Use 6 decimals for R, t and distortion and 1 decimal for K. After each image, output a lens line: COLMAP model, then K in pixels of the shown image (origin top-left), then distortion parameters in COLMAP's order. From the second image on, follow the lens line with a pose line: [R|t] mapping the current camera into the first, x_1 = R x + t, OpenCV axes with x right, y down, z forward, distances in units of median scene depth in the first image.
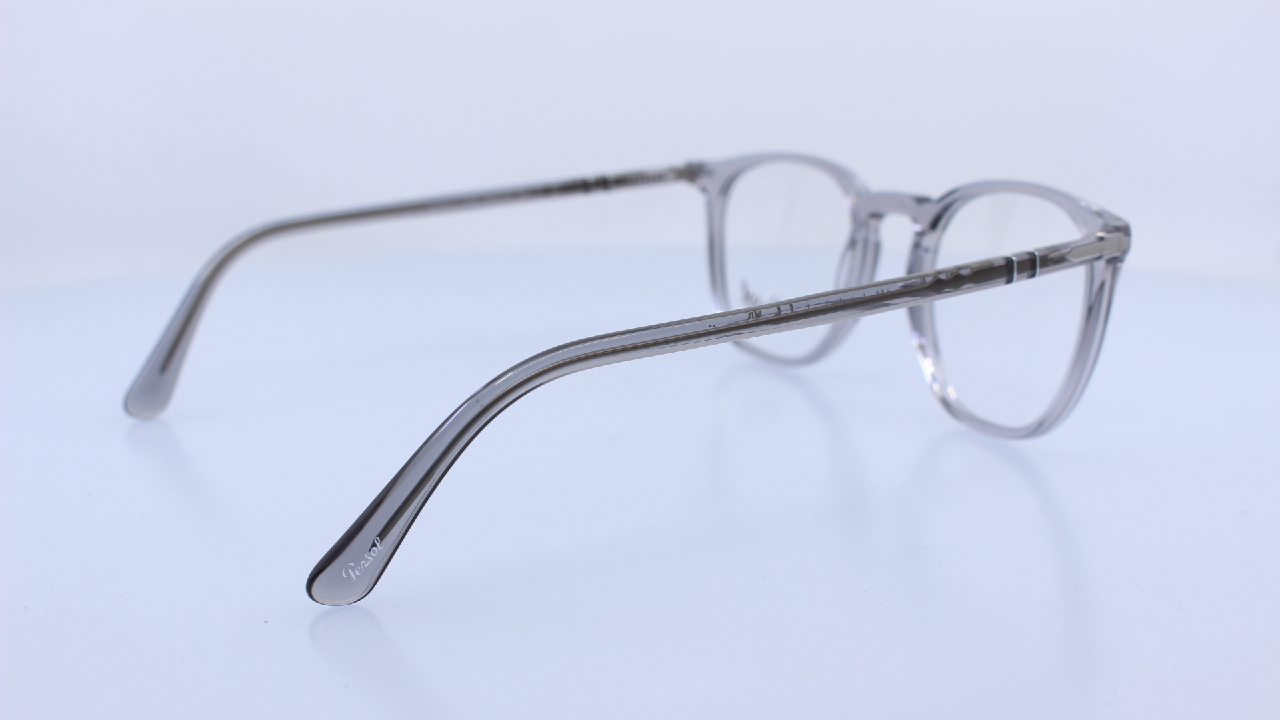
lens RADIAL K [[1663.3, 0, 640.0], [0, 1663.3, 360.0], [0, 0, 1]] dist [-0.024377, -0.022727]
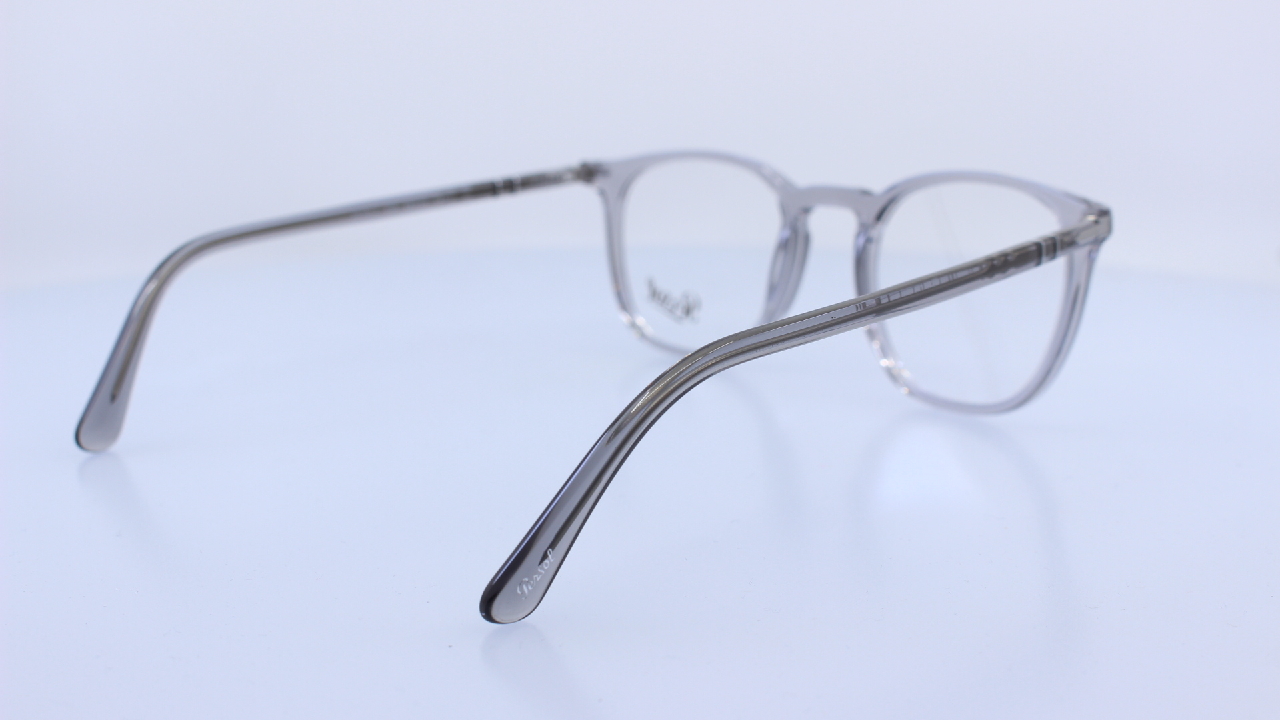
lens RADIAL K [[1663.3, 0, 640.0], [0, 1663.3, 360.0], [0, 0, 1]] dist [-0.024377, -0.022727]
pose [[0.964673, -0.052994, 0.258064, -0.240733], [0.053361, 0.998560, 0.005586, -0.004717], [-0.257988, 0.008381, 0.966112, 0.029026]]
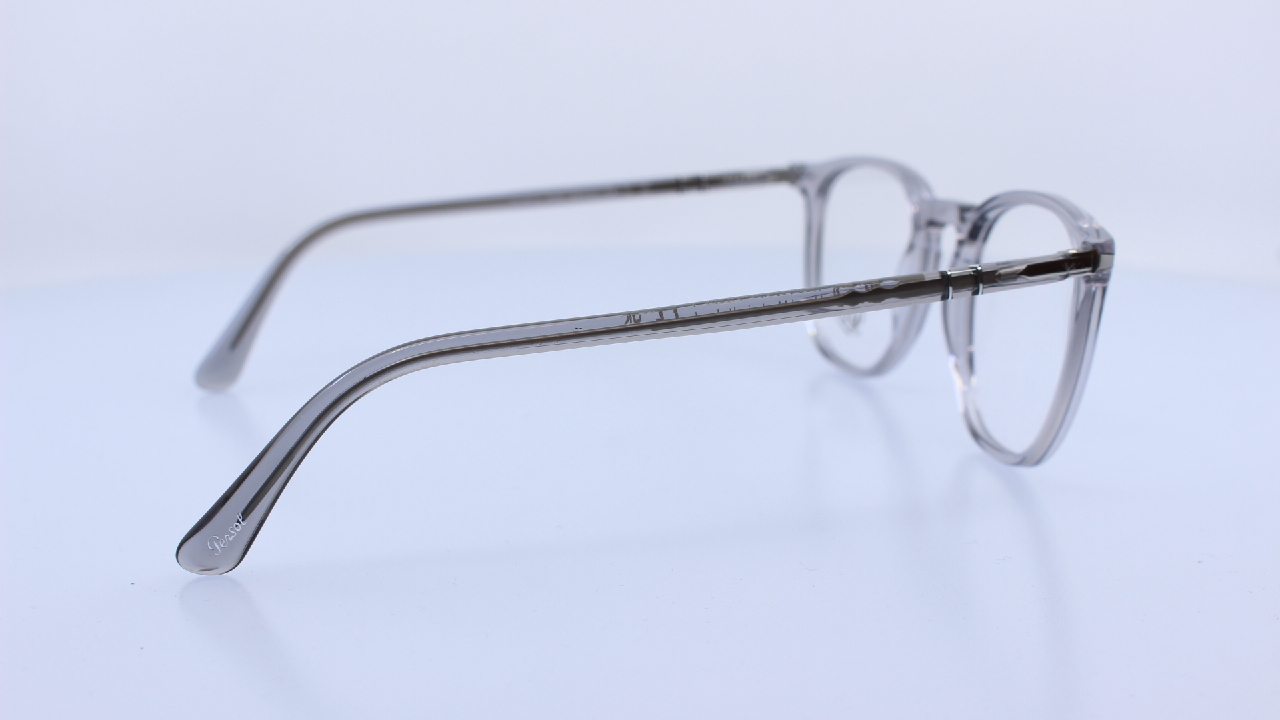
lens RADIAL K [[1663.3, 0, 640.0], [0, 1663.3, 360.0], [0, 0, 1]] dist [-0.024377, -0.022727]
pose [[0.964228, 0.052144, -0.259893, 0.242717], [-0.051530, 0.998629, 0.009177, -0.008891], [0.260016, 0.004544, 0.965594, 0.032875]]
